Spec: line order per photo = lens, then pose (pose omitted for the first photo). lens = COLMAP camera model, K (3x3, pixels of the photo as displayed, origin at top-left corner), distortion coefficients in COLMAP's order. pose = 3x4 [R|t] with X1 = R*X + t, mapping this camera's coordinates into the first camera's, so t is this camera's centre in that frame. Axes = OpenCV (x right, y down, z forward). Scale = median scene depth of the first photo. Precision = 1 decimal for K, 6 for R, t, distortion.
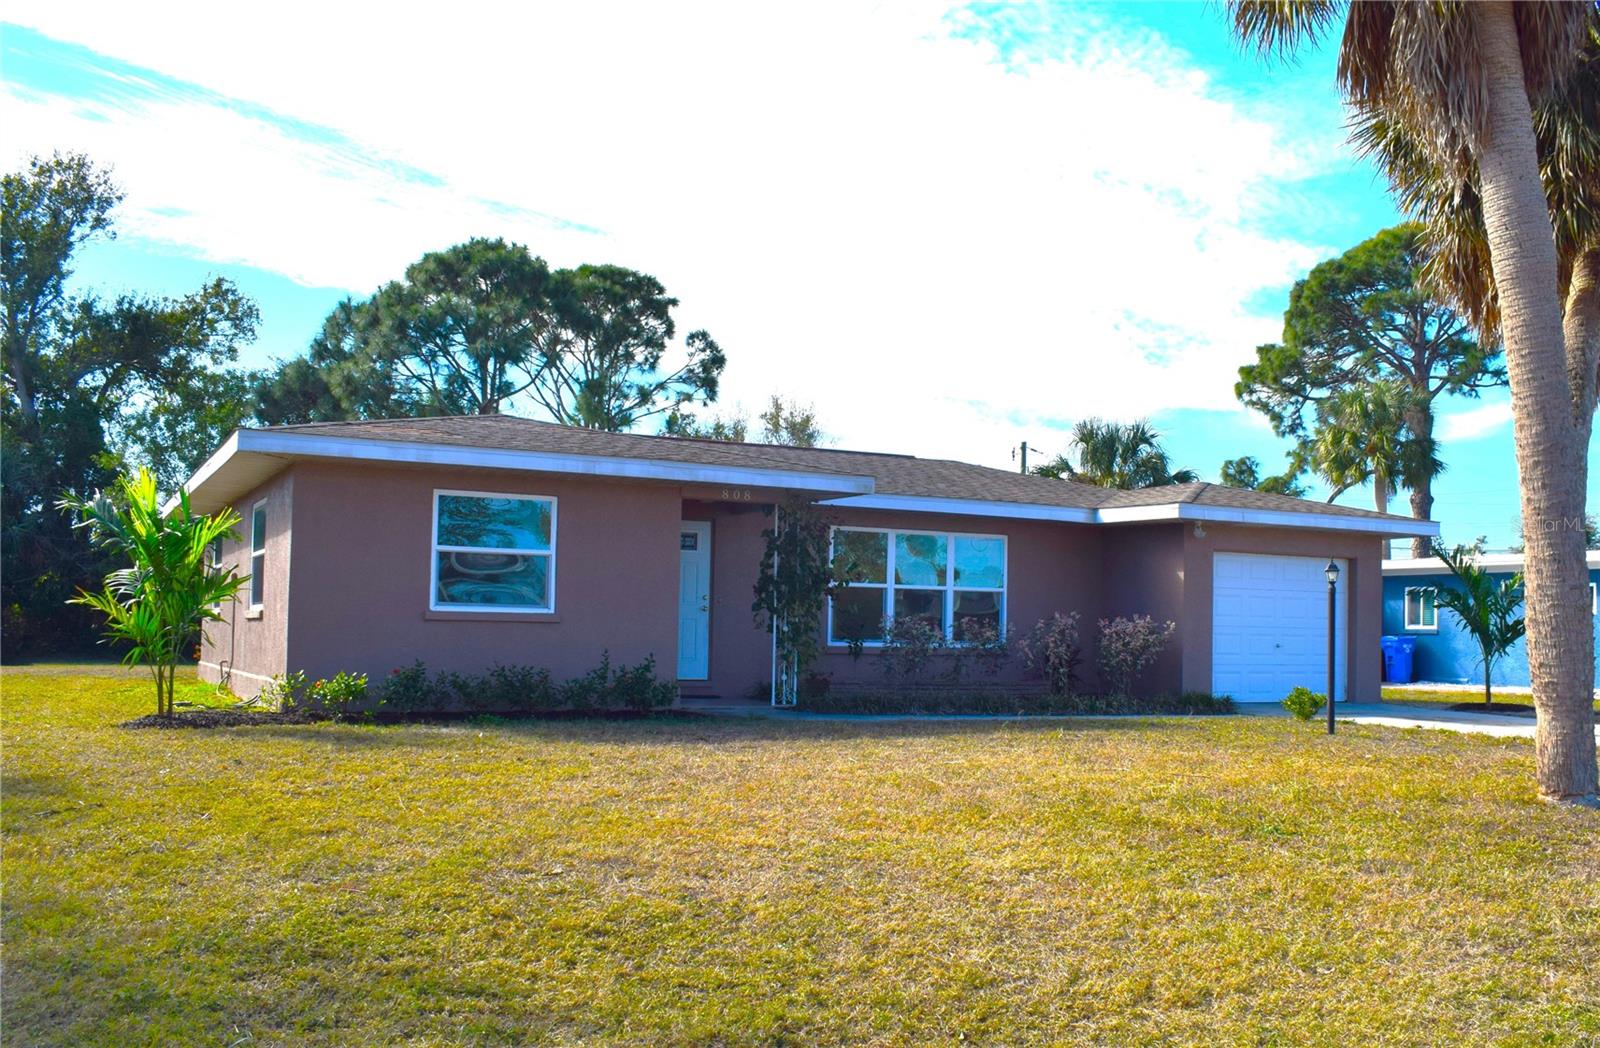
lens RADIAL K [[1285.4, 0, 800.0], [0, 1285.4, 524.0], [0, 0, 1]] dist [-0.000057, -0.000031]
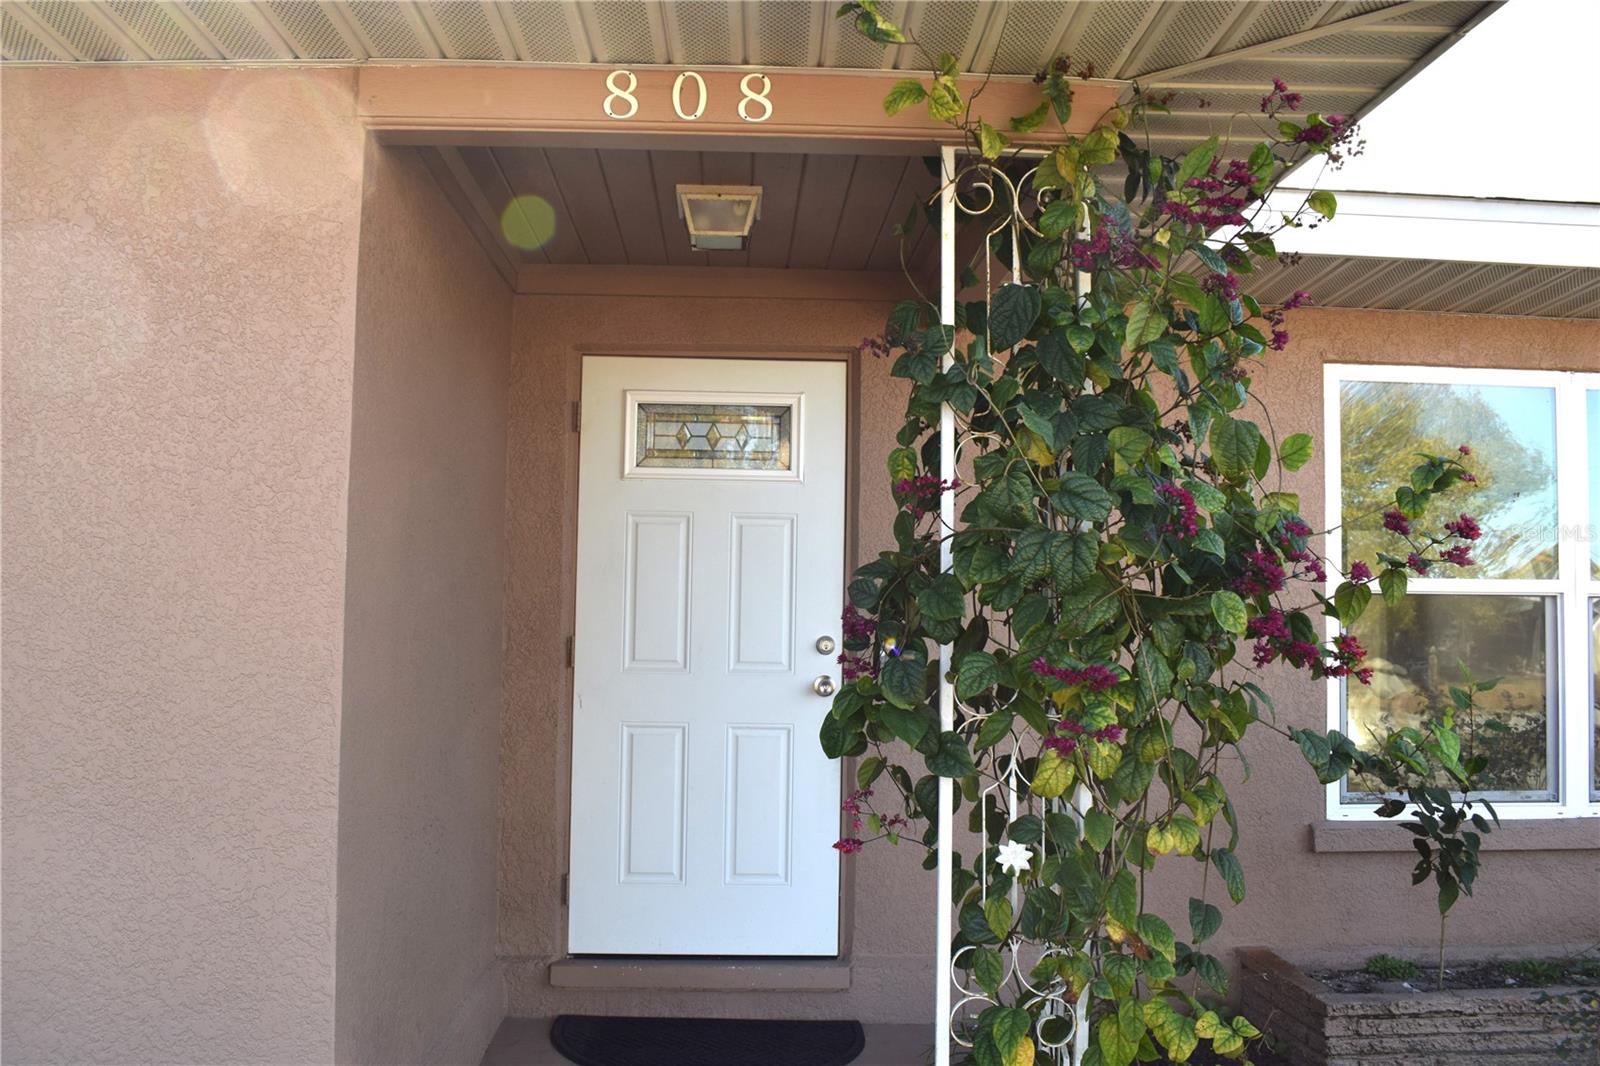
lens RADIAL K [[1405.9, 0, 800.0], [0, 1405.9, 533.0], [0, 0, 1]] dist [-0.147366, 0.156431]
pose [[0.932735, -0.032317, -0.359112, 0.030003], [0.033820, 0.999426, -0.002098, 0.038156], [0.358974, -0.010189, 0.933292, 0.813937]]
